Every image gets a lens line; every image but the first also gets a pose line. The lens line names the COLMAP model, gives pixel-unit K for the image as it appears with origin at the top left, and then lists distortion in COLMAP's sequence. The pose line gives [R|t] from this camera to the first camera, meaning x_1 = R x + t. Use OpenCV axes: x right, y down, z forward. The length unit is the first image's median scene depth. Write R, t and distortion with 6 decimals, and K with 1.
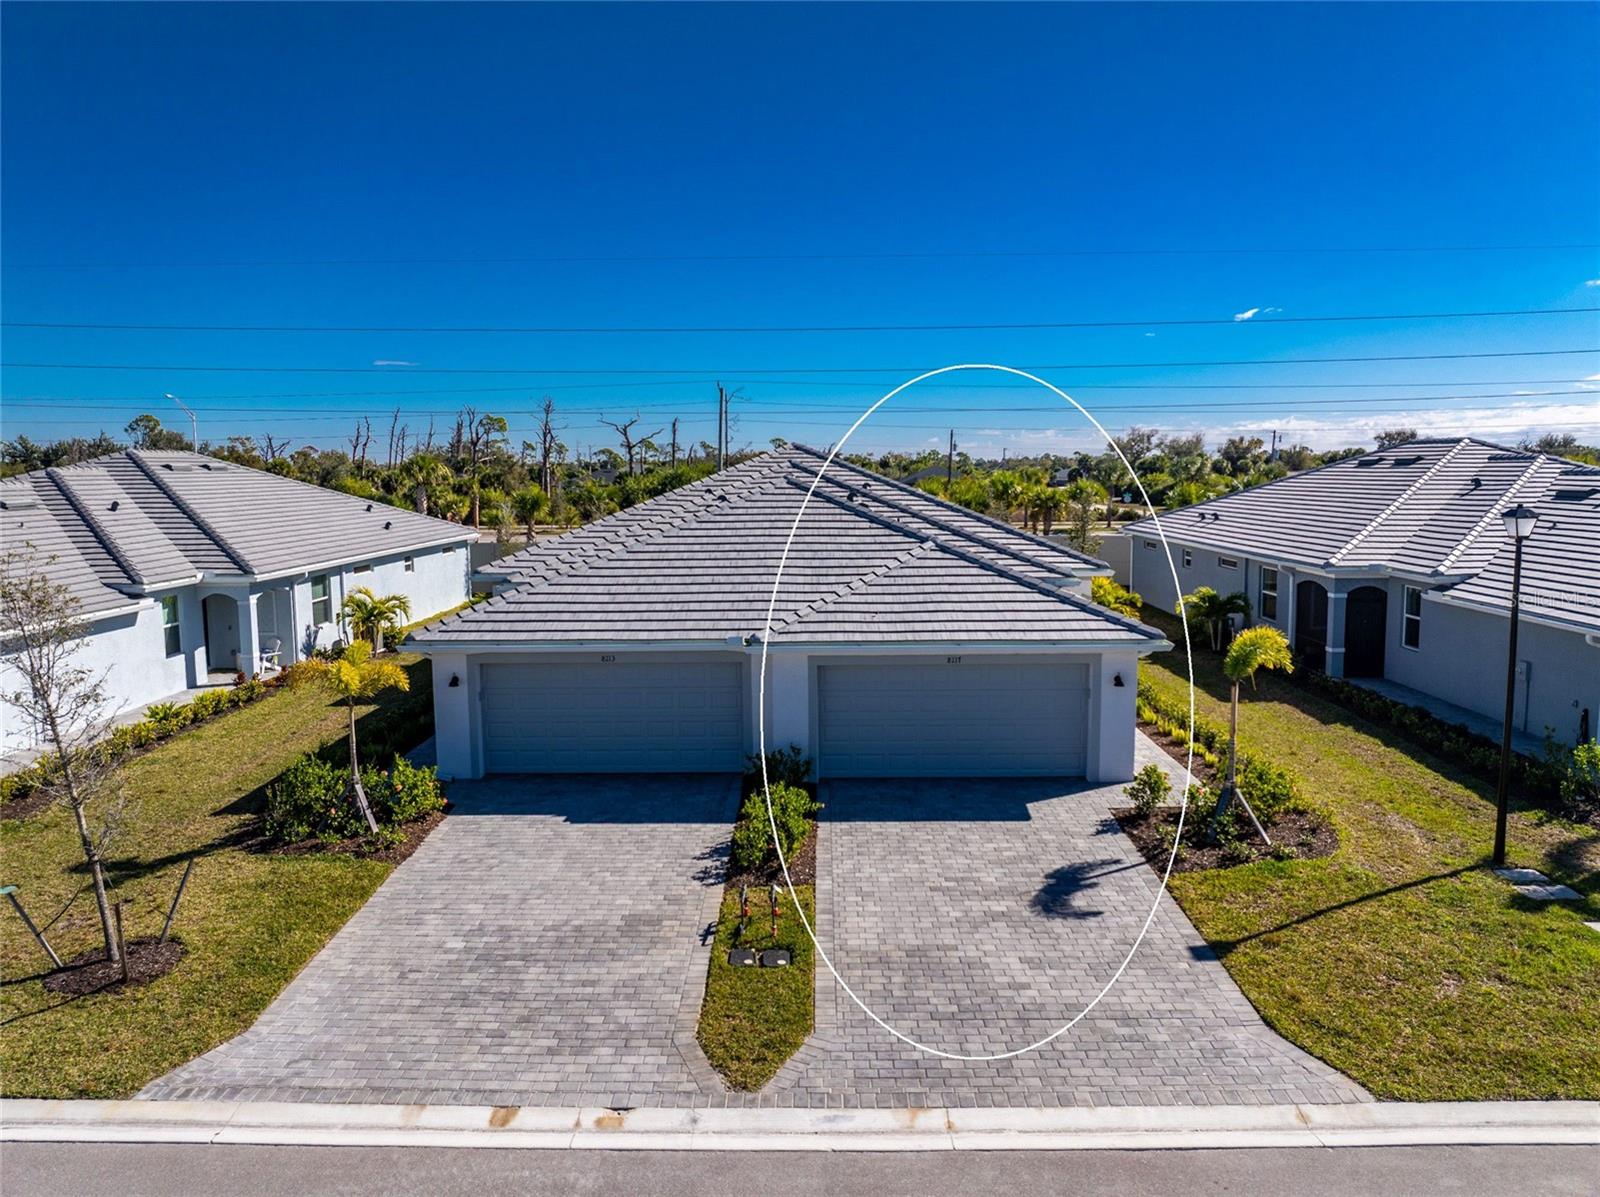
lens RADIAL K [[1126.7, 0, 801.0], [0, 1126.7, 574.9], [0, 0, 1]] dist [-0.030107, -0.014198]
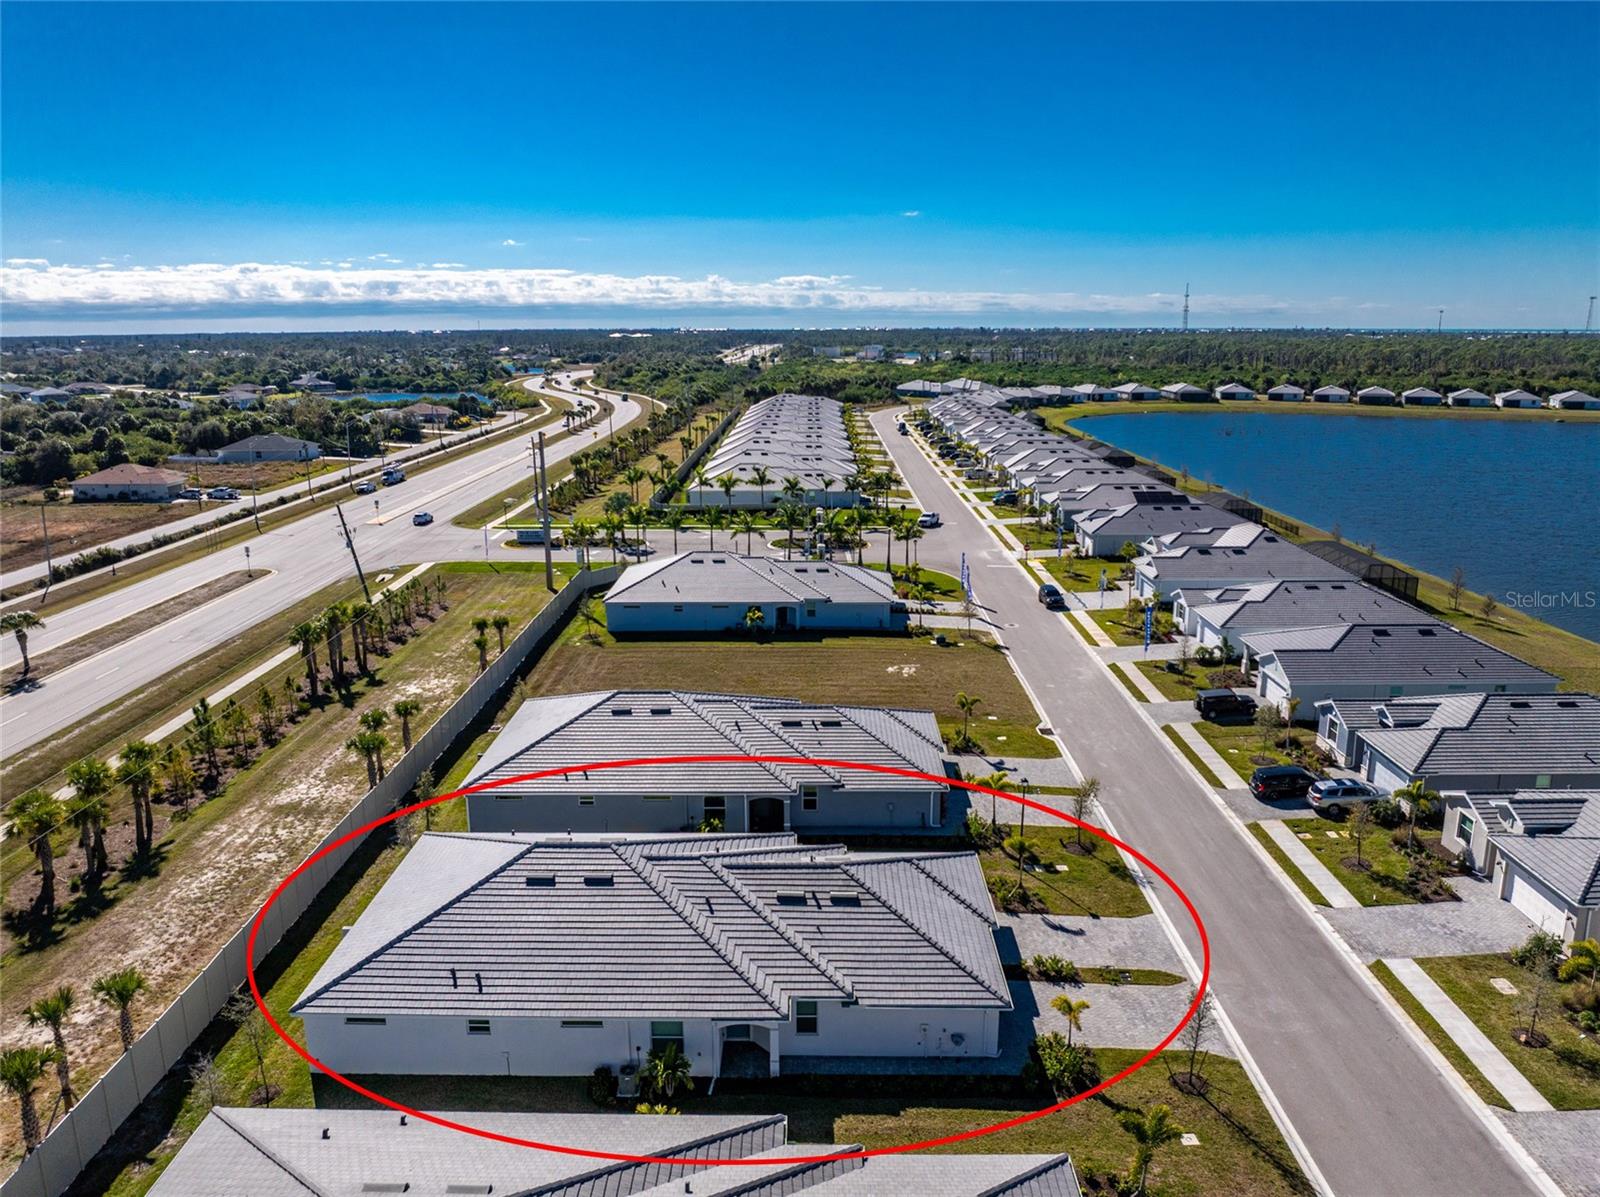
lens RADIAL K [[1135.5, 0, 801.6], [0, 1135.5, 574.5], [0, 0, 1]] dist [-0.030621, -0.009438]
pose [[-0.002798, -0.204372, 0.978889, -2.970689], [0.098226, 0.974103, 0.203653, -1.590803], [-0.995160, 0.096722, 0.017349, 1.617582]]
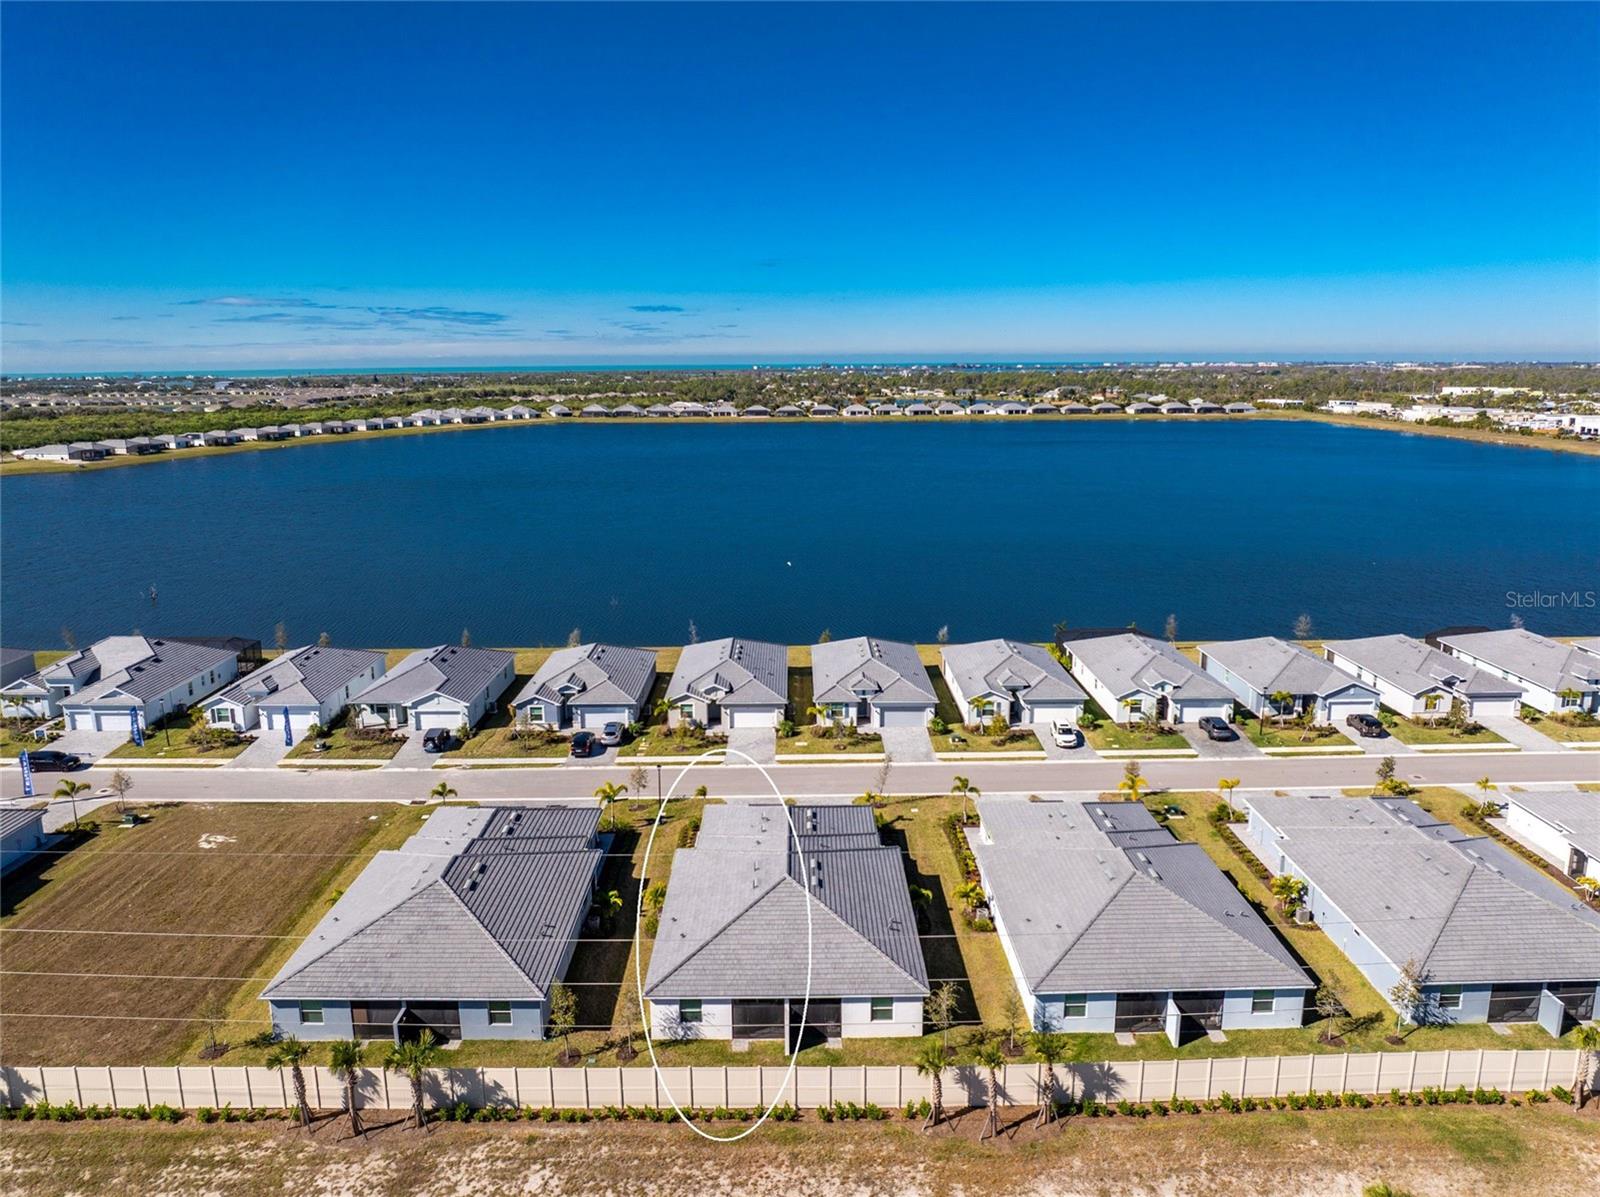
lens RADIAL K [[1126.7, 0, 801.0], [0, 1126.7, 574.9], [0, 0, 1]] dist [-0.030107, -0.014198]
pose [[-0.999632, 0.019851, -0.018506, -0.001121], [0.013957, 0.960833, 0.276778, -2.630109], [0.023275, 0.276418, -0.960756, 6.394502]]
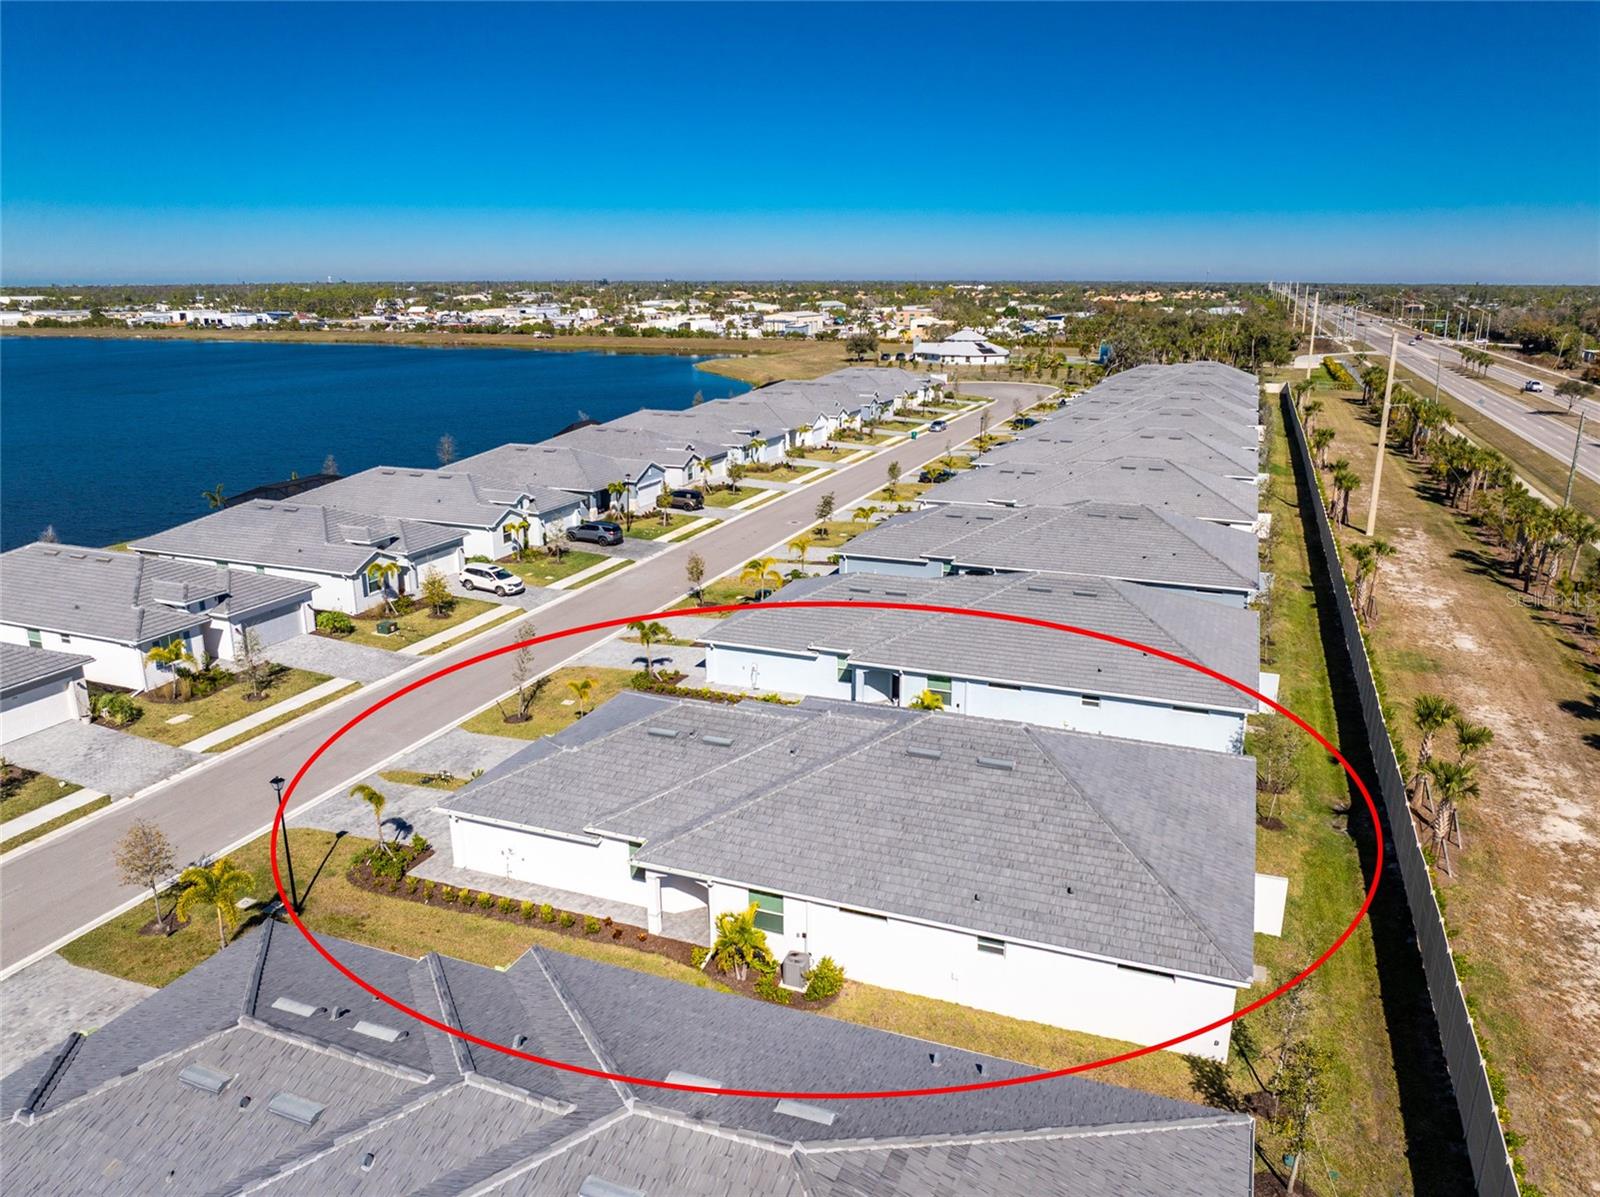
lens RADIAL K [[1126.7, 0, 801.0], [0, 1126.7, 574.9], [0, 0, 1]] dist [-0.030107, -0.014198]
pose [[-0.351896, 0.244197, -0.903624, 2.337662], [-0.085507, 0.952948, 0.290824, -1.284112], [0.932125, 0.179606, -0.314458, 2.743949]]
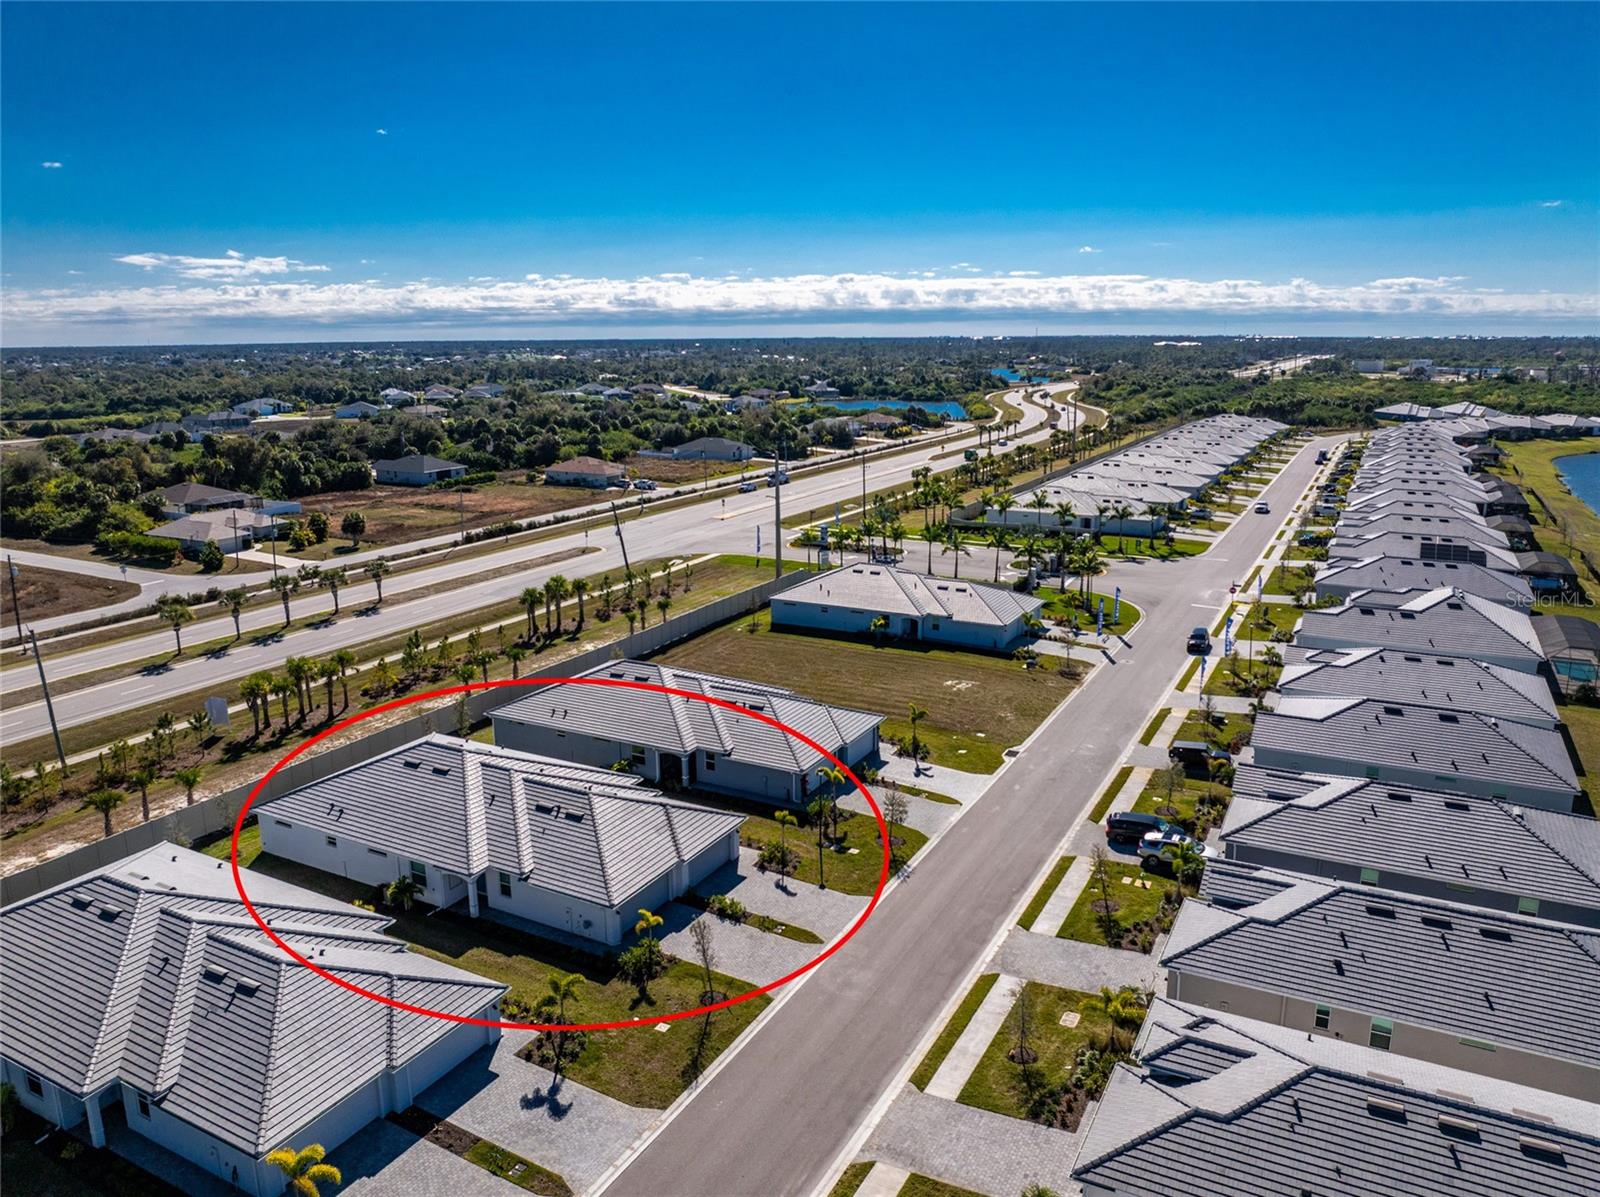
lens RADIAL K [[1126.7, 0, 801.0], [0, 1126.7, 574.9], [0, 0, 1]] dist [-0.030107, -0.014198]
pose [[0.458987, -0.178452, 0.870336, -3.249205], [0.086183, 0.983943, 0.156296, -1.565456], [-0.884253, 0.003271, 0.466997, -1.082064]]
